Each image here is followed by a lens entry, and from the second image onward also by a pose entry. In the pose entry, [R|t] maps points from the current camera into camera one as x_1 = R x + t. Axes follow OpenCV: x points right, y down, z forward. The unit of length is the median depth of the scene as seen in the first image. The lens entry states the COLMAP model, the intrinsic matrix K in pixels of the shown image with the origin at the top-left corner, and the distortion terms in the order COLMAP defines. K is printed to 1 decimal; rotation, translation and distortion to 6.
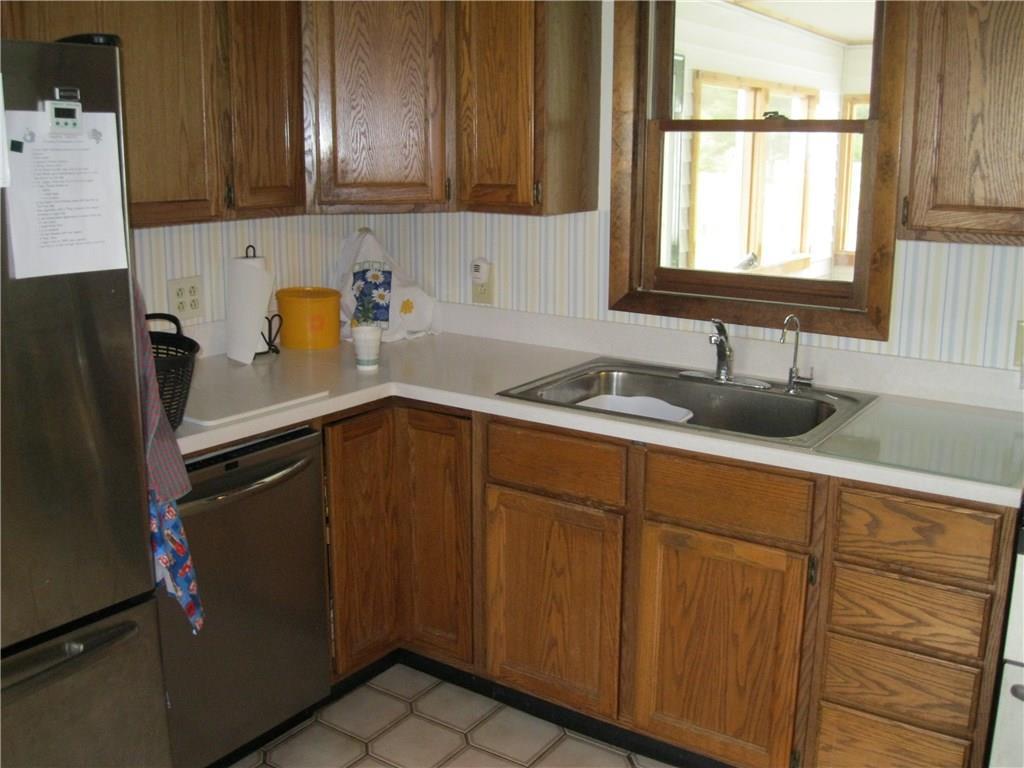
lens RADIAL K [[1040.5, 0, 510.5], [0, 1040.5, 379.7], [0, 0, 1]] dist [-0.139241, 0.064407]
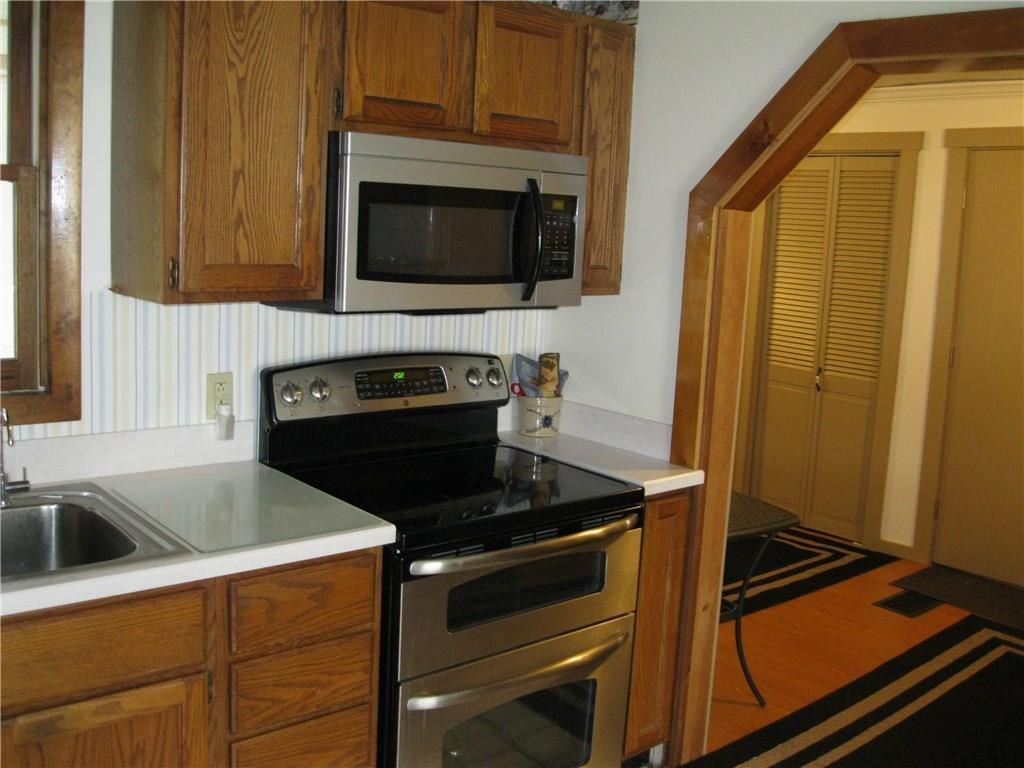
lens RADIAL K [[1040.5, 0, 510.5], [0, 1040.5, 379.7], [0, 0, 1]] dist [-0.139241, 0.064407]
pose [[0.249417, -0.138846, 0.958391, -0.368646], [0.161679, 0.981748, 0.100154, -0.098530], [-0.954804, 0.129972, 0.267313, 0.408267]]
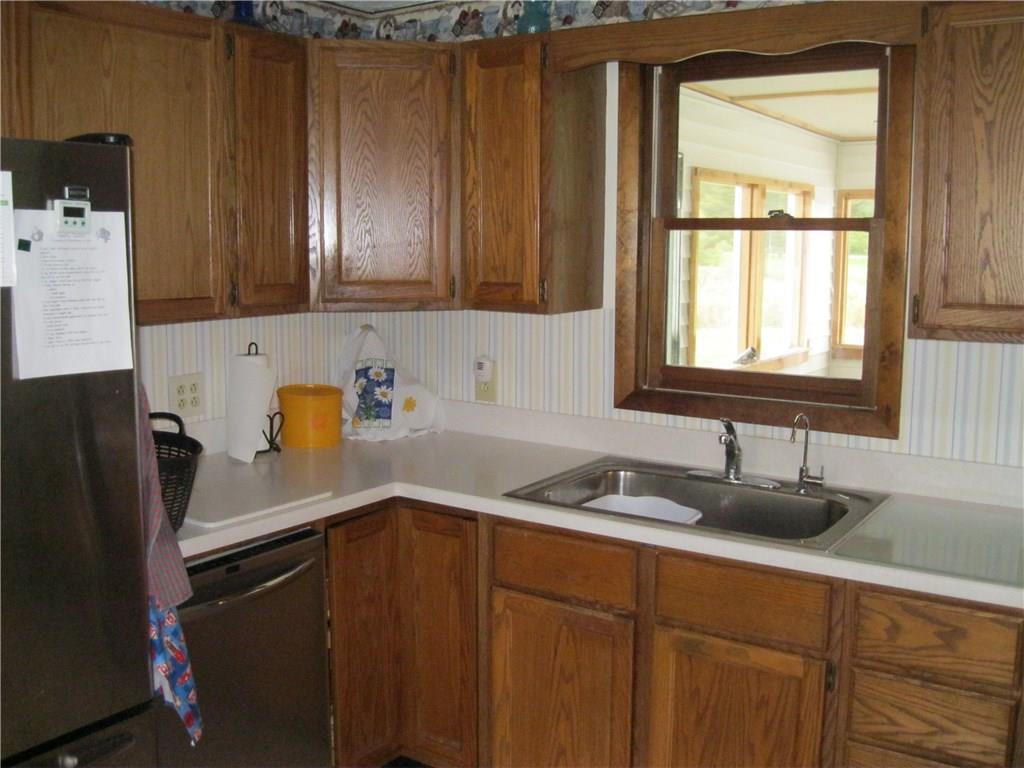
lens RADIAL K [[1040.5, 0, 510.5], [0, 1040.5, 379.7], [0, 0, 1]] dist [-0.139241, 0.064407]
pose [[0.999972, -0.000074, 0.007435, -0.013670], [0.000728, 0.996129, -0.087902, -0.008500], [-0.007399, 0.087905, 0.996101, 0.013061]]
